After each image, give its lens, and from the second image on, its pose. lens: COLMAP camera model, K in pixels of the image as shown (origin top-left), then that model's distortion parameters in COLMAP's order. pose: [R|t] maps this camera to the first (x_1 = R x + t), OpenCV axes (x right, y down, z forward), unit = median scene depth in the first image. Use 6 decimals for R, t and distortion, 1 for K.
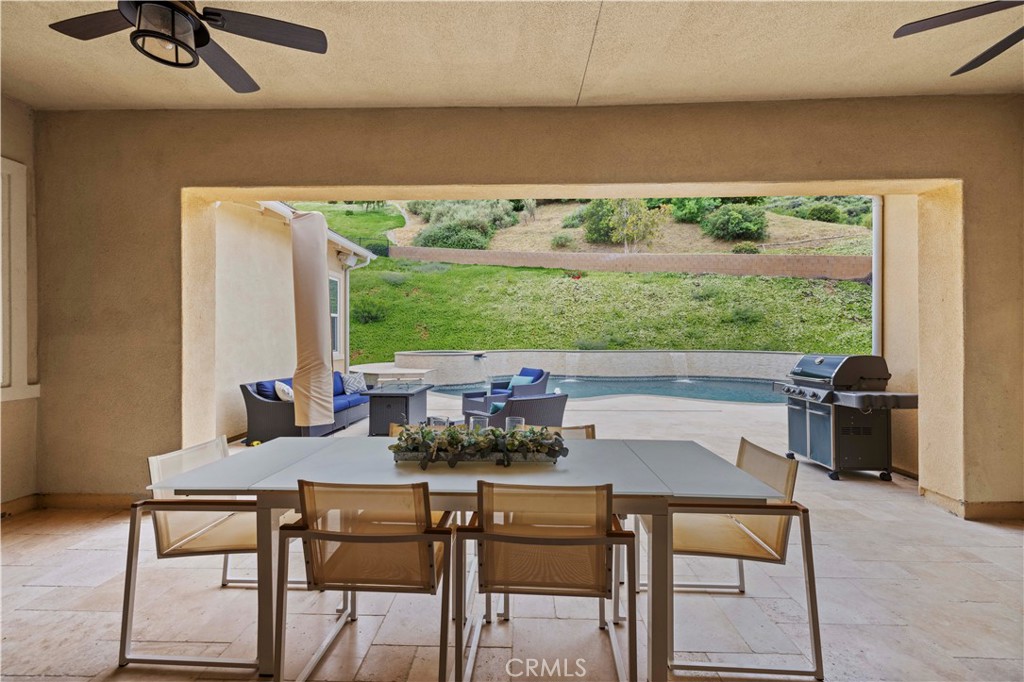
lens RADIAL K [[432.1, 0, 508.3], [0, 432.1, 336.1], [0, 0, 1]] dist [0.003093, 0.000193]
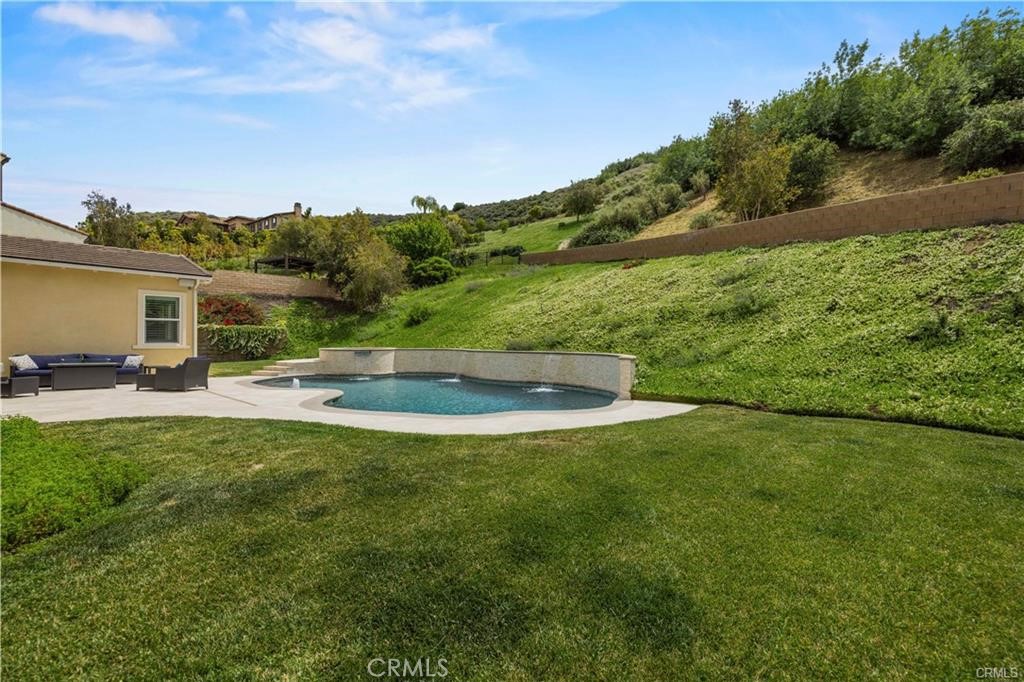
lens RADIAL K [[432.1, 0, 506.3], [0, 432.1, 340.4], [0, 0, 1]] dist [0.003093, 0.000193]
pose [[0.763810, 0.004671, -0.645425, 0.636828], [-0.004993, 0.999987, 0.001328, 0.007974], [0.645422, 0.002209, 0.763823, 0.243331]]
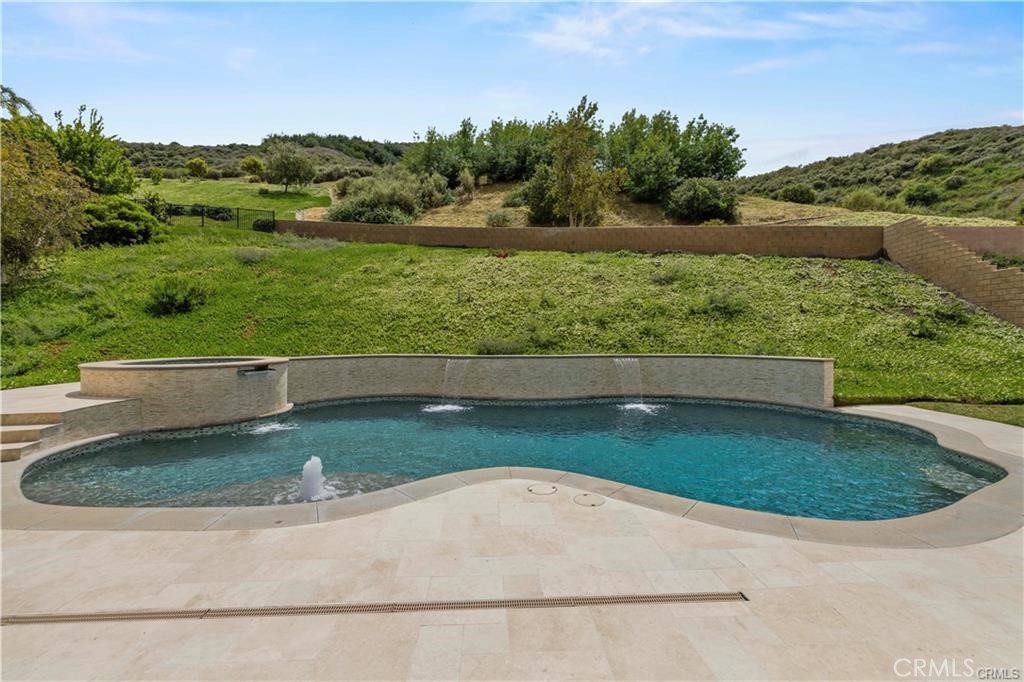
lens RADIAL K [[432.1, 0, 508.0], [0, 432.1, 340.0], [0, 0, 1]] dist [0.003093, 0.000193]
pose [[0.996925, -0.001652, 0.078339, 0.130988], [0.000983, 0.999963, 0.008580, 0.004829], [-0.078350, -0.008477, 0.996890, 0.297994]]
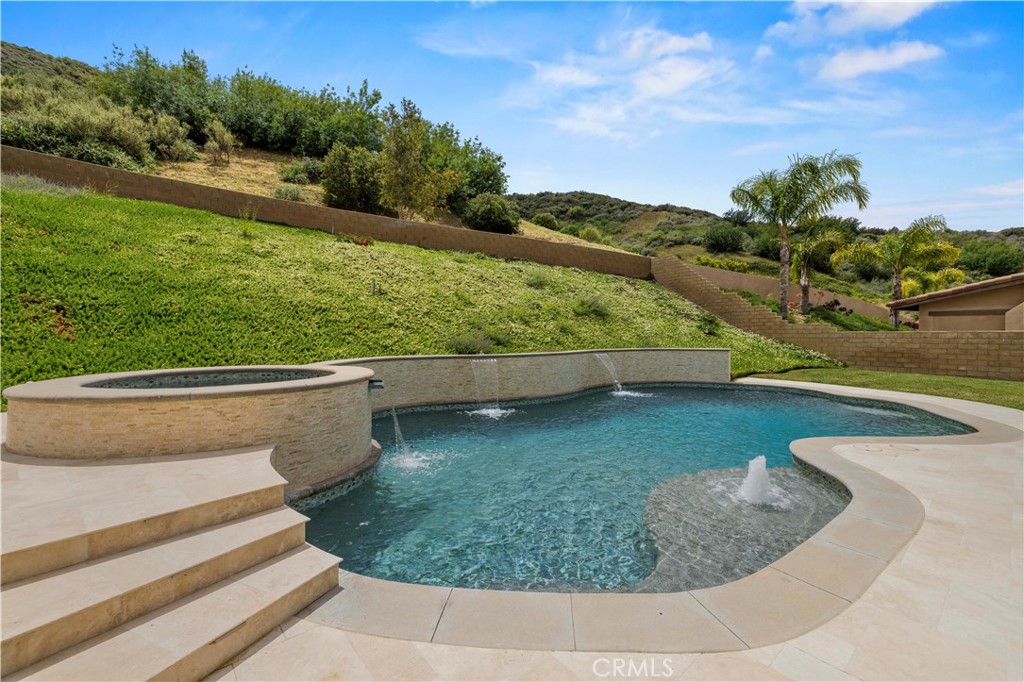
lens RADIAL K [[432.1, 0, 508.9], [0, 432.1, 339.4], [0, 0, 1]] dist [0.003093, 0.000193]
pose [[0.741091, -0.010201, 0.671327, -0.147865], [0.004367, 0.999937, 0.010373, 0.005783], [-0.671390, -0.004756, 0.741089, 0.433615]]
